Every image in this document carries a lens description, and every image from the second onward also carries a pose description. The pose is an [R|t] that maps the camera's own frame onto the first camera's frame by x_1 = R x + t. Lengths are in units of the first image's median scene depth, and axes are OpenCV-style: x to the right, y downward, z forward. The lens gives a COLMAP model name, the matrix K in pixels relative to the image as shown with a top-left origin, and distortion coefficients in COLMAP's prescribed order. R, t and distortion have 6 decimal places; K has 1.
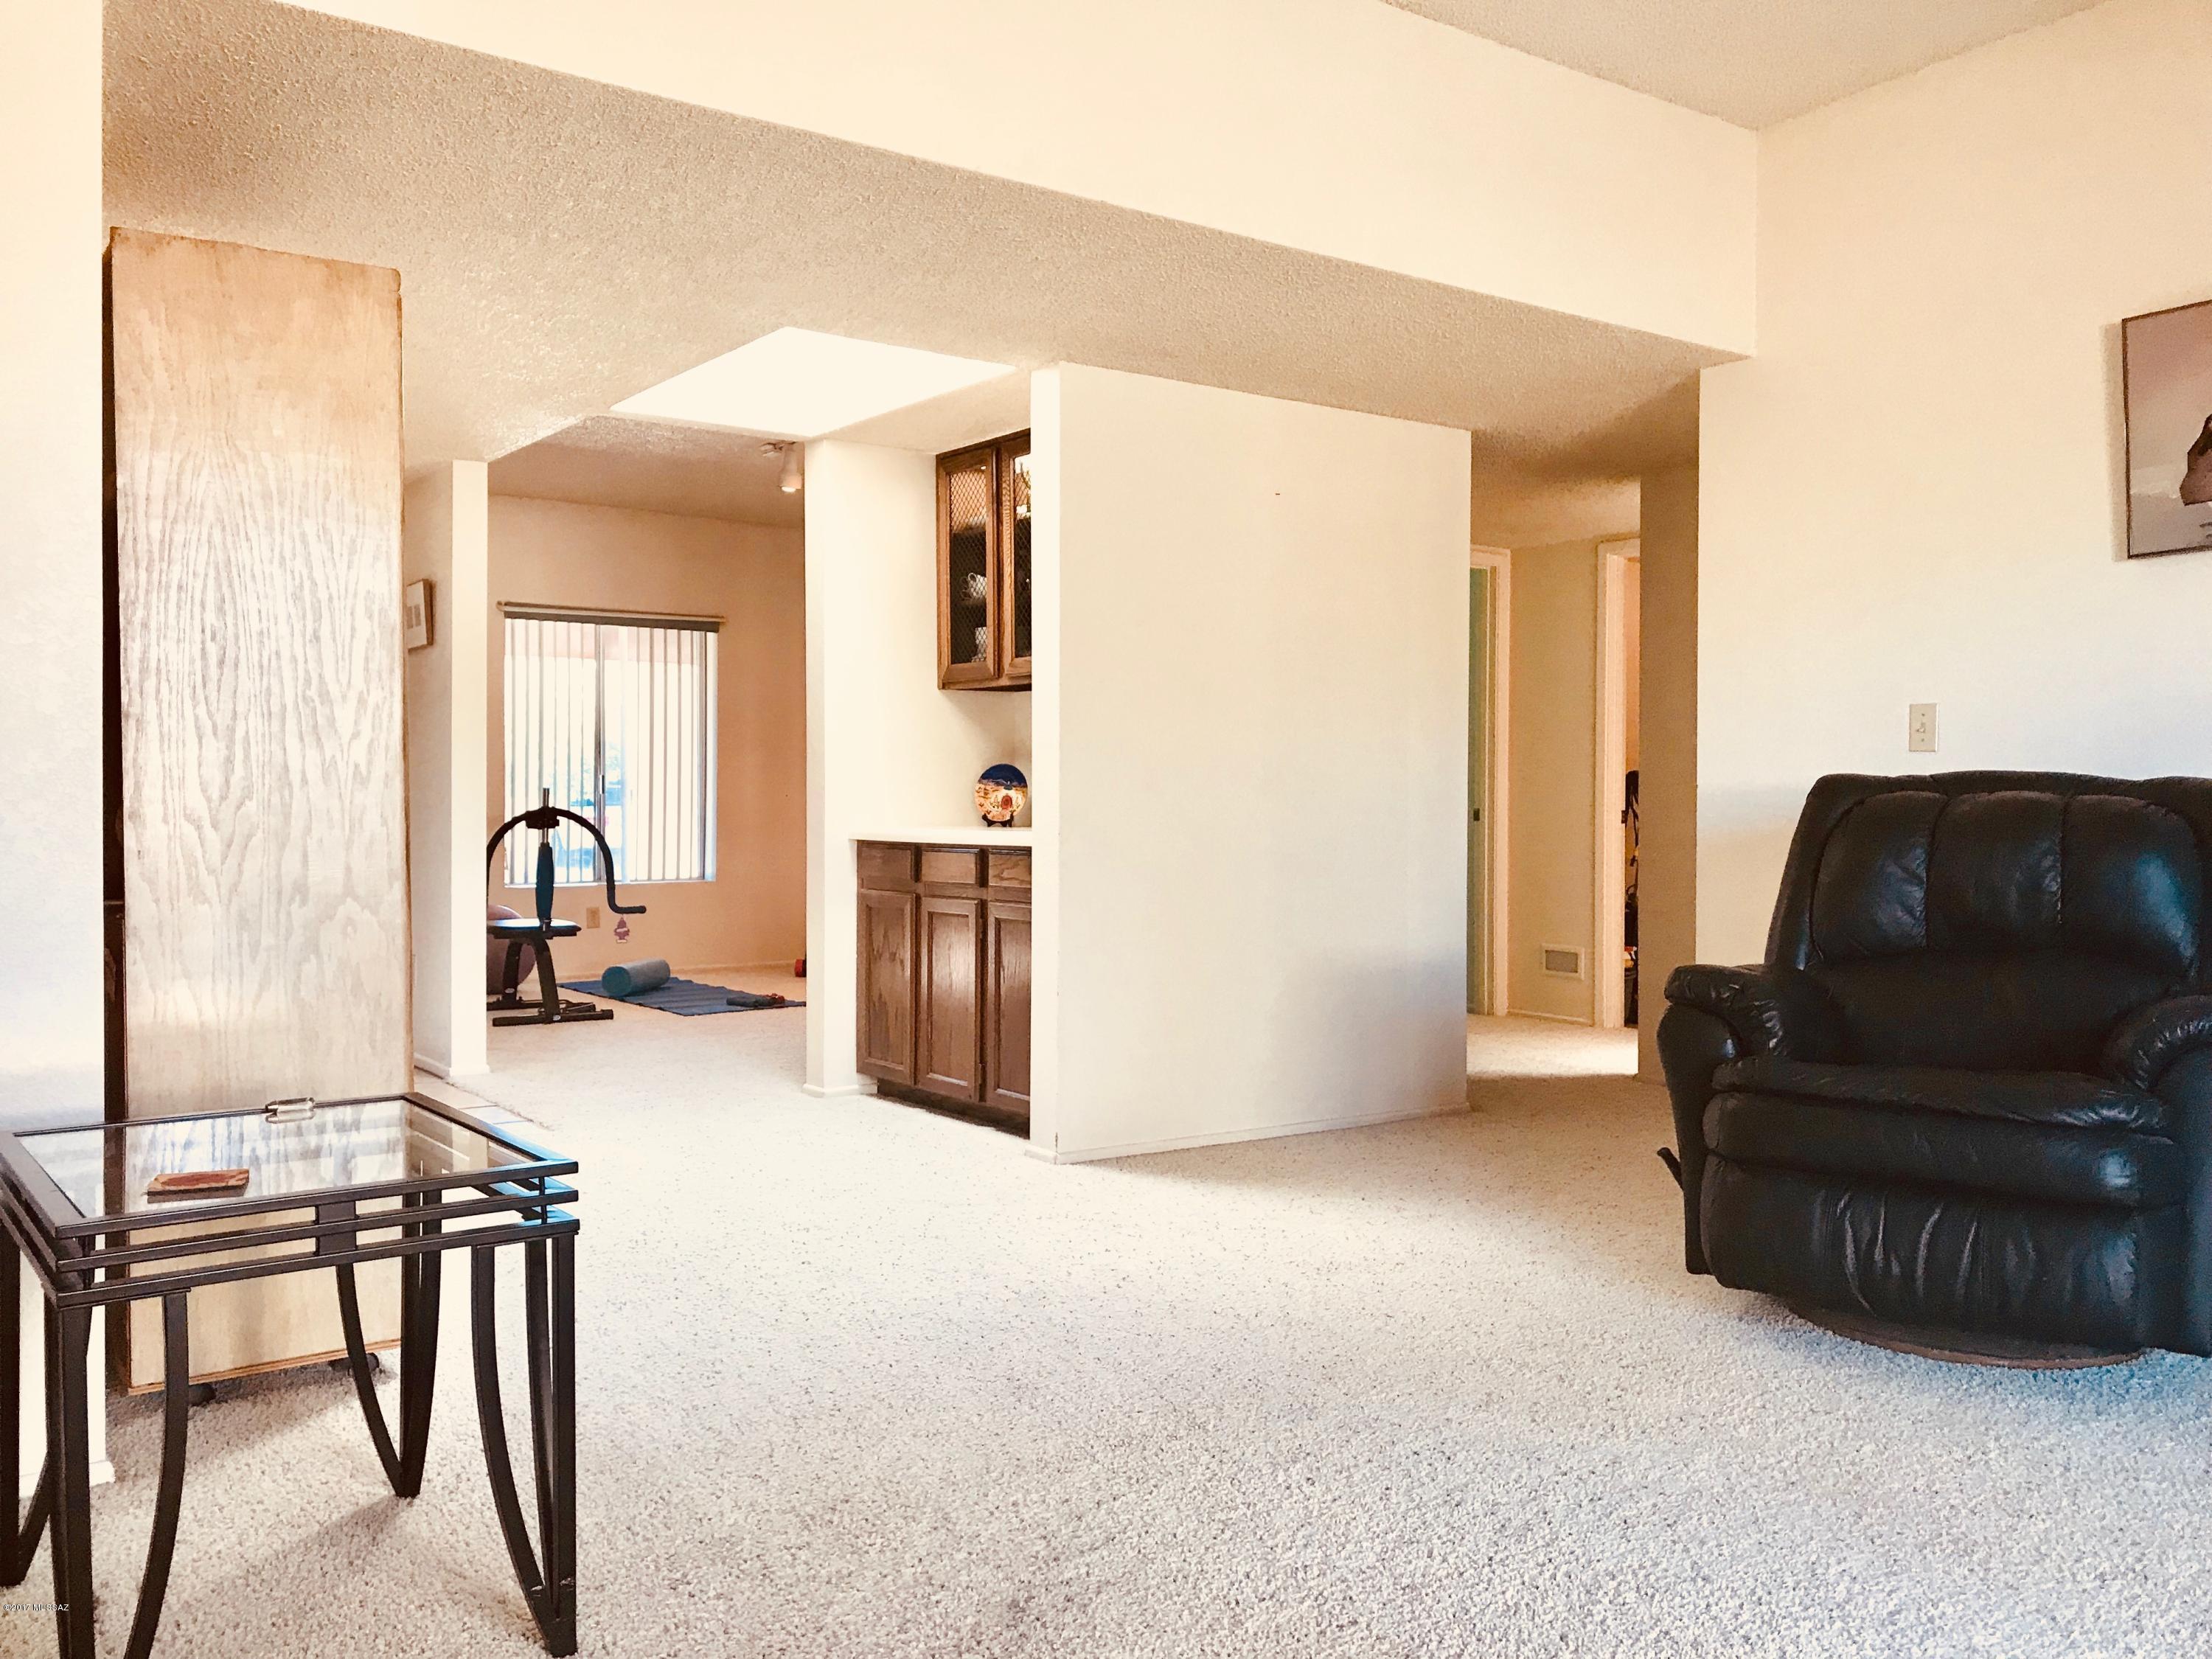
lens RADIAL K [[1812.1, 0, 1100.9], [0, 1812.1, 789.3], [0, 0, 1]] dist [0.005584, 0.097831]
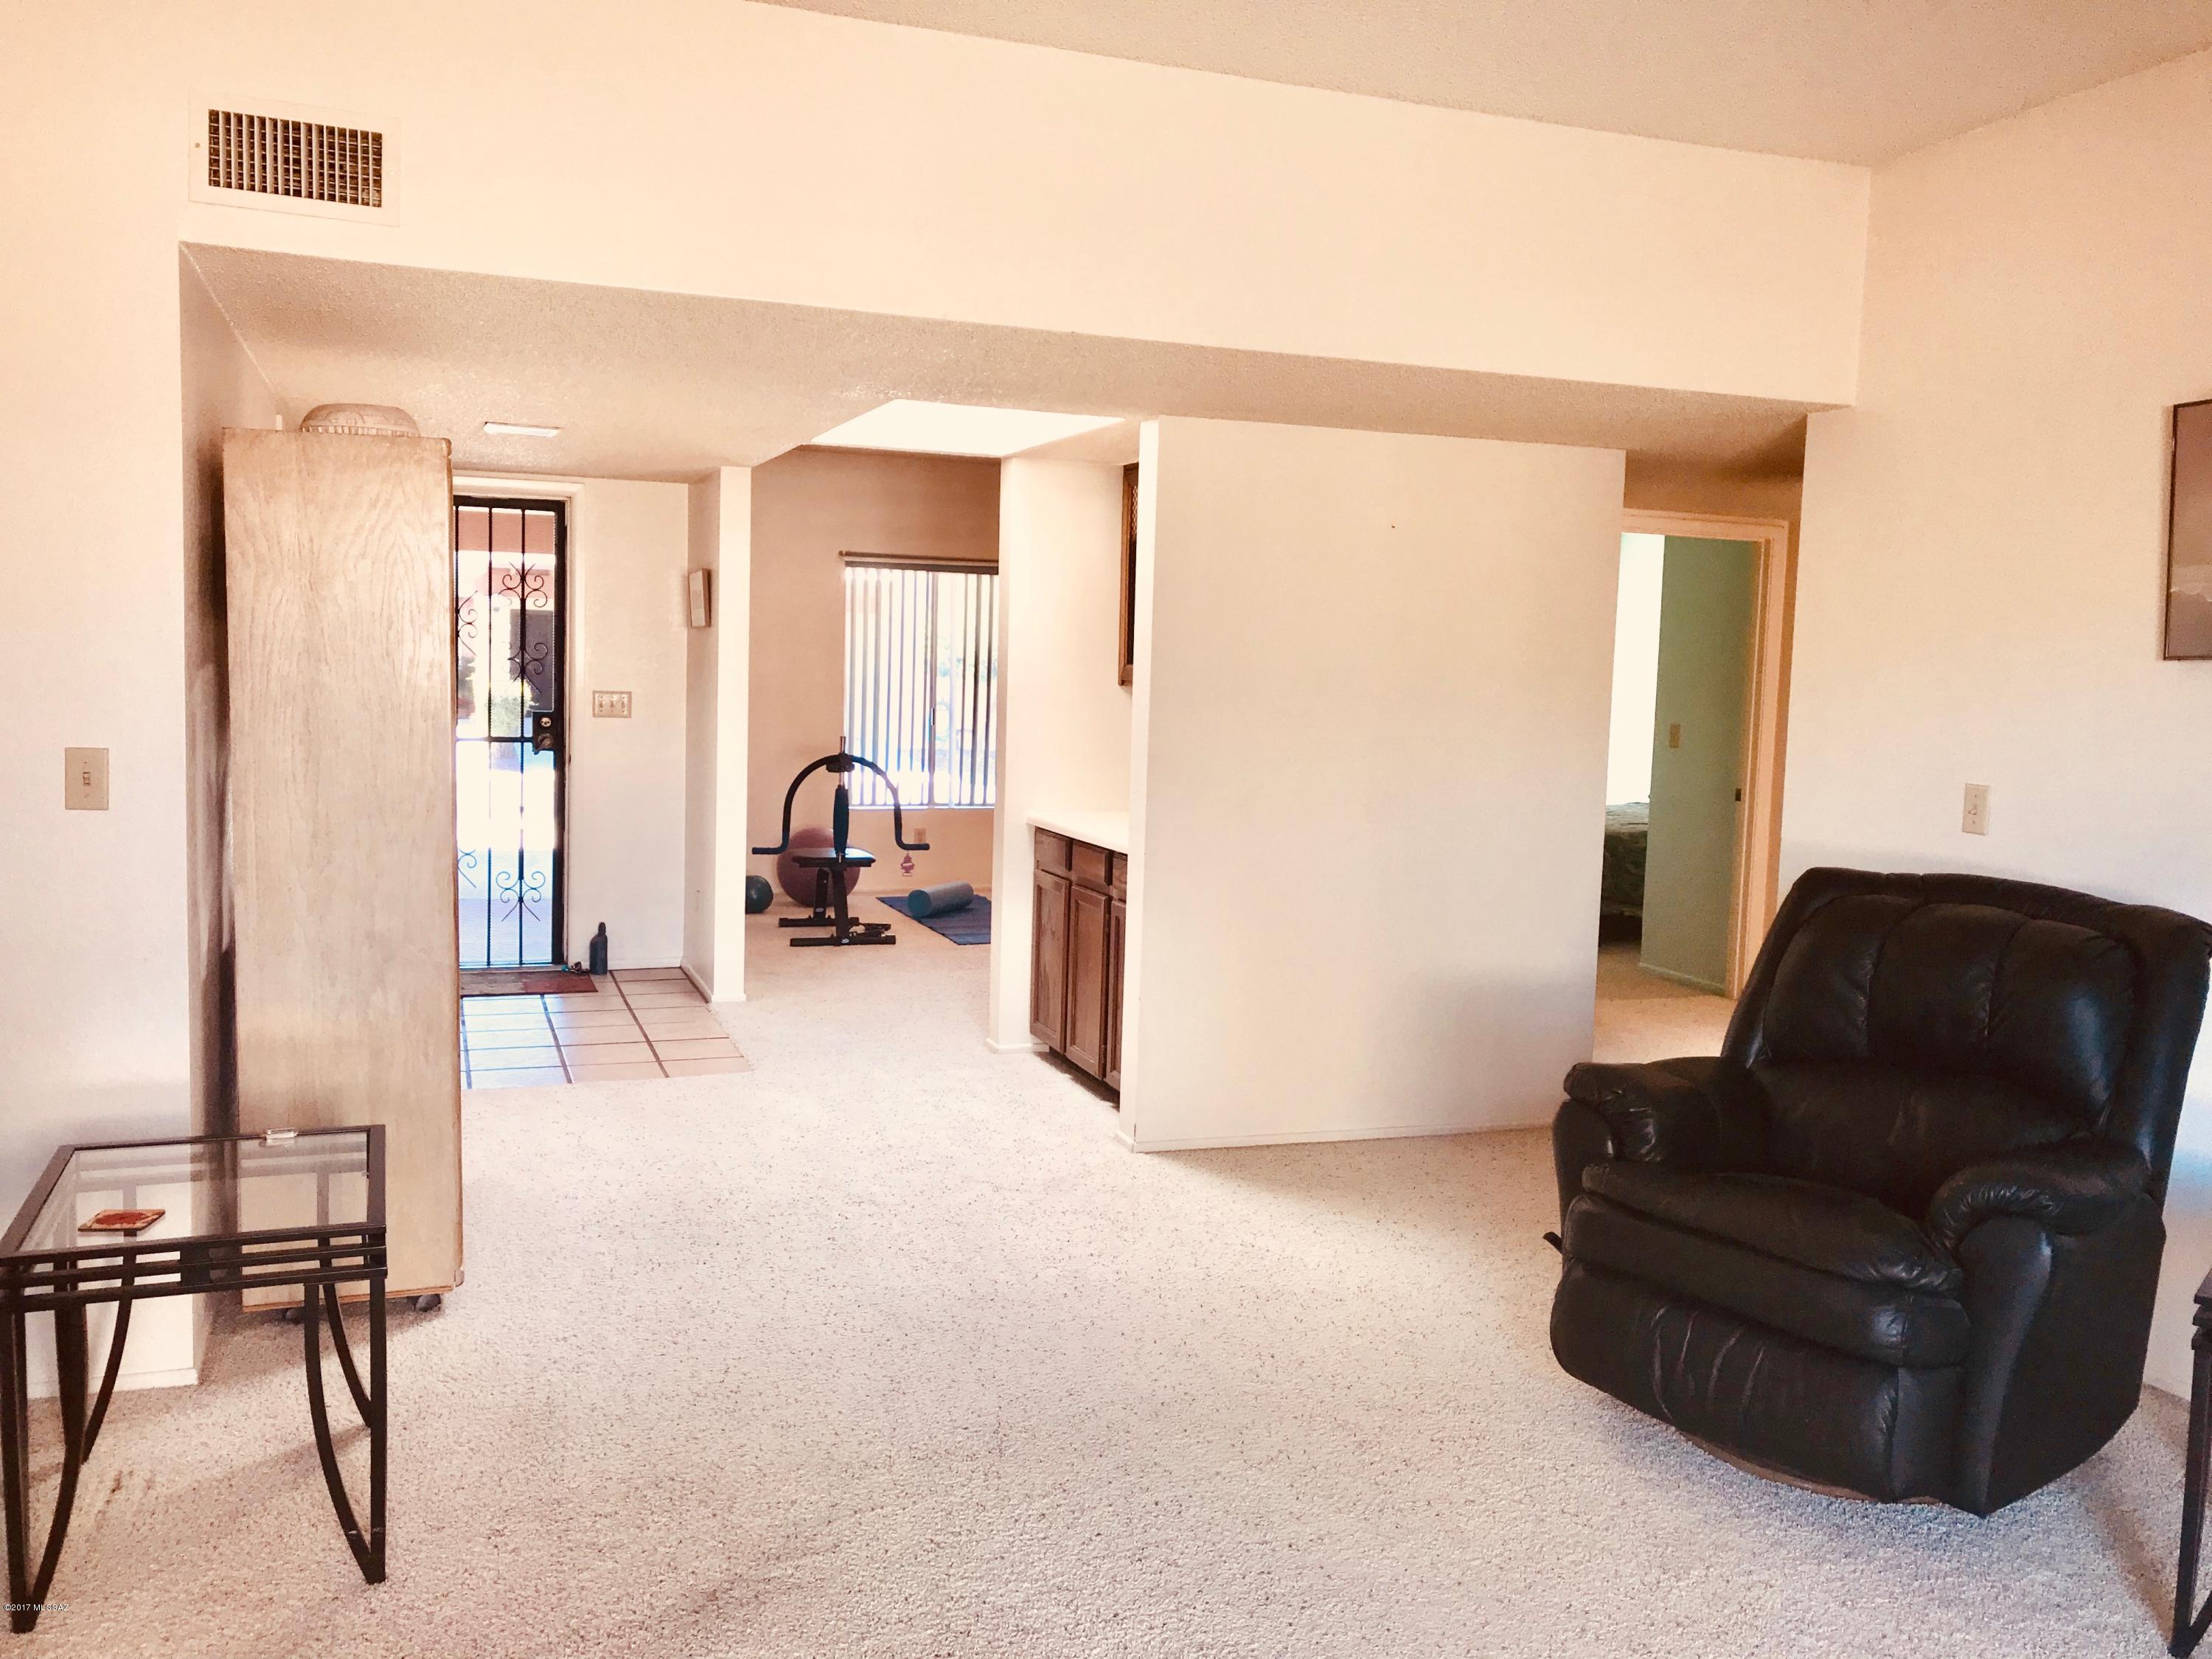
lens RADIAL K [[1799.4, 0, 1104.6], [0, 1799.4, 782.9], [0, 0, 1]] dist [0.030834, -0.006770]
pose [[0.963754, 0.046275, -0.262749, 0.236254], [-0.027373, 0.996796, 0.075151, -0.098963], [0.265384, -0.065234, 0.961933, -0.046802]]
